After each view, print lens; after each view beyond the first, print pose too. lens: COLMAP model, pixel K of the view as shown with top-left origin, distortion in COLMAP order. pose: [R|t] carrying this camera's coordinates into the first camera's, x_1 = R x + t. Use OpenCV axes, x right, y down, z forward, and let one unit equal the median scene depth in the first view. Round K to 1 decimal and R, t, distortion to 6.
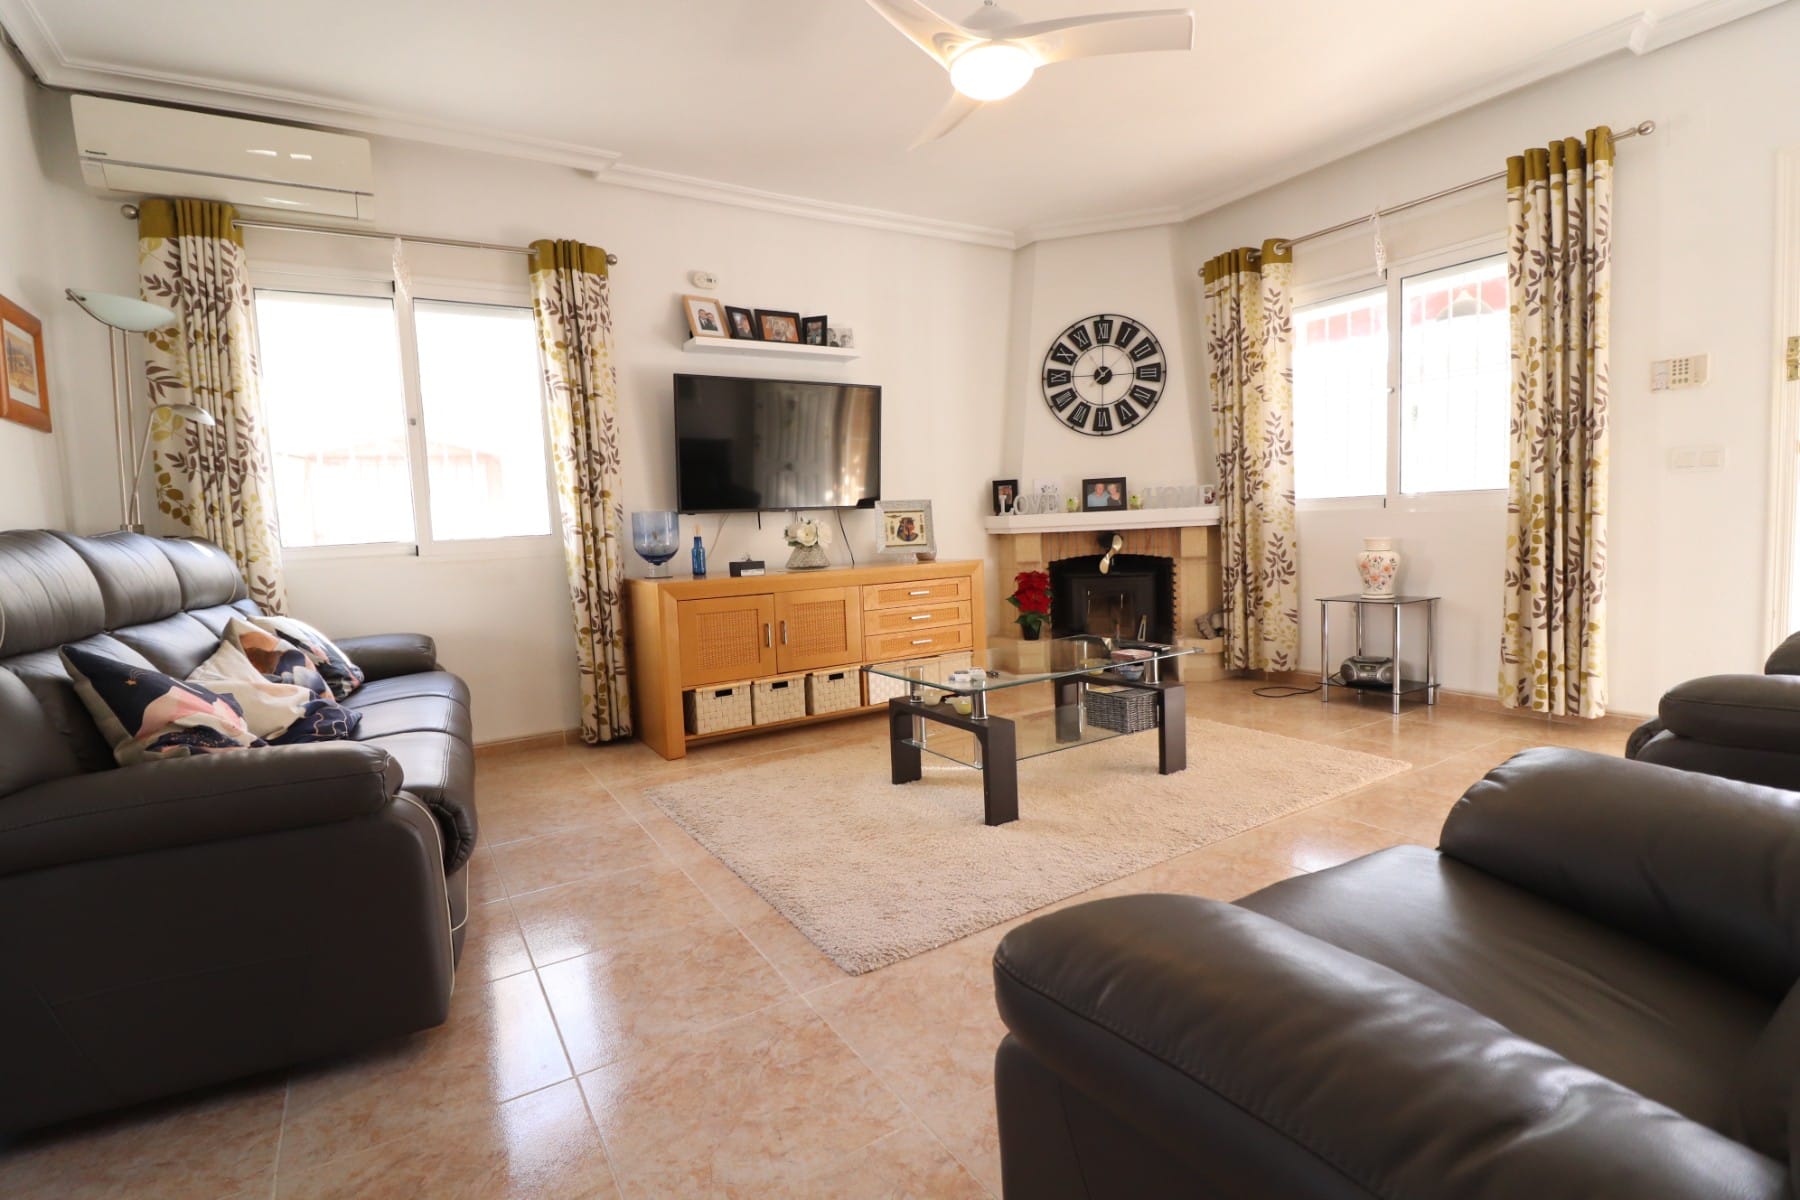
lens RADIAL K [[839.2, 0, 894.2], [0, 839.2, 589.6], [0, 0, 1]] dist [0.000665, -0.014024]
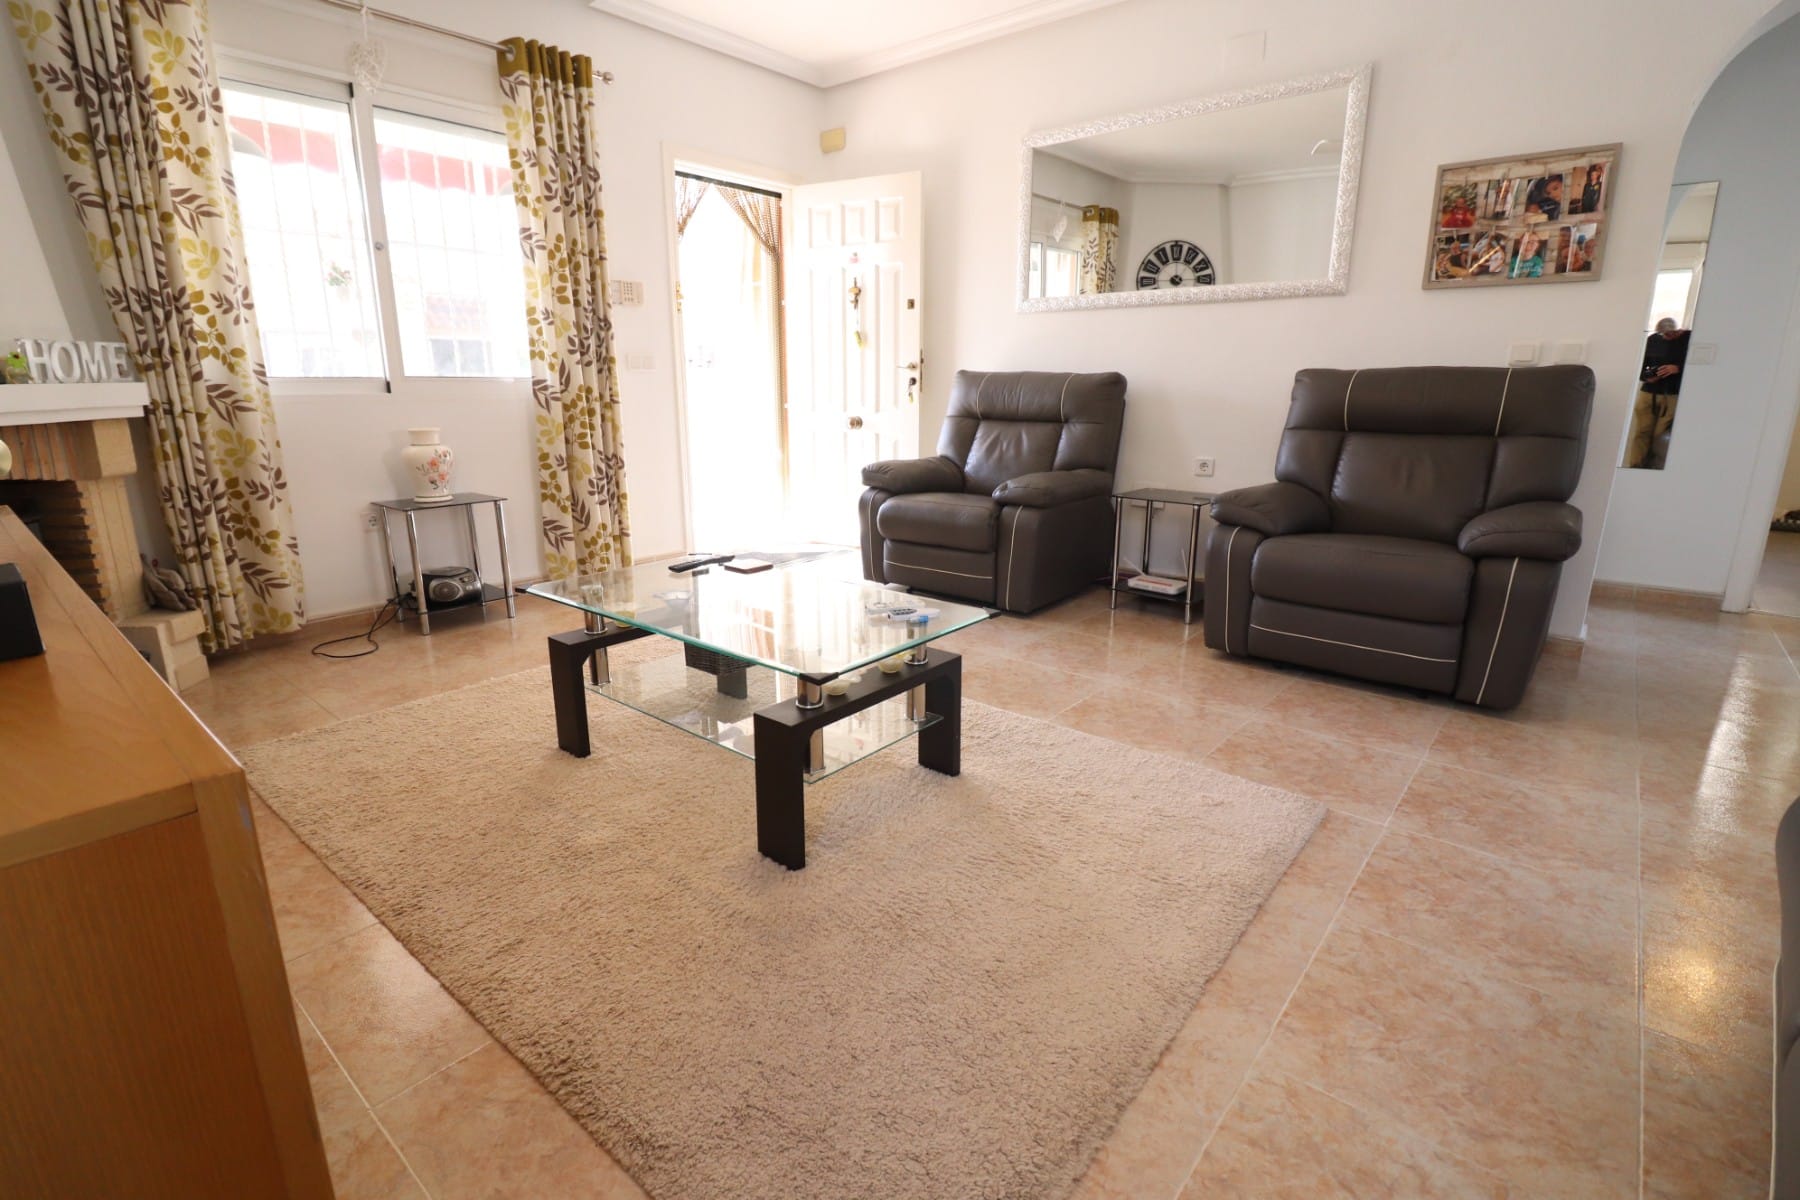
lens RADIAL K [[839.2, 0, 894.2], [0, 839.2, 589.6], [0, 0, 1]] dist [0.000665, -0.014024]
pose [[-0.300184, -0.187781, 0.935215, -0.355832], [0.084814, 0.971294, 0.222248, -0.048657], [-0.950103, 0.146035, -0.275641, 0.746316]]
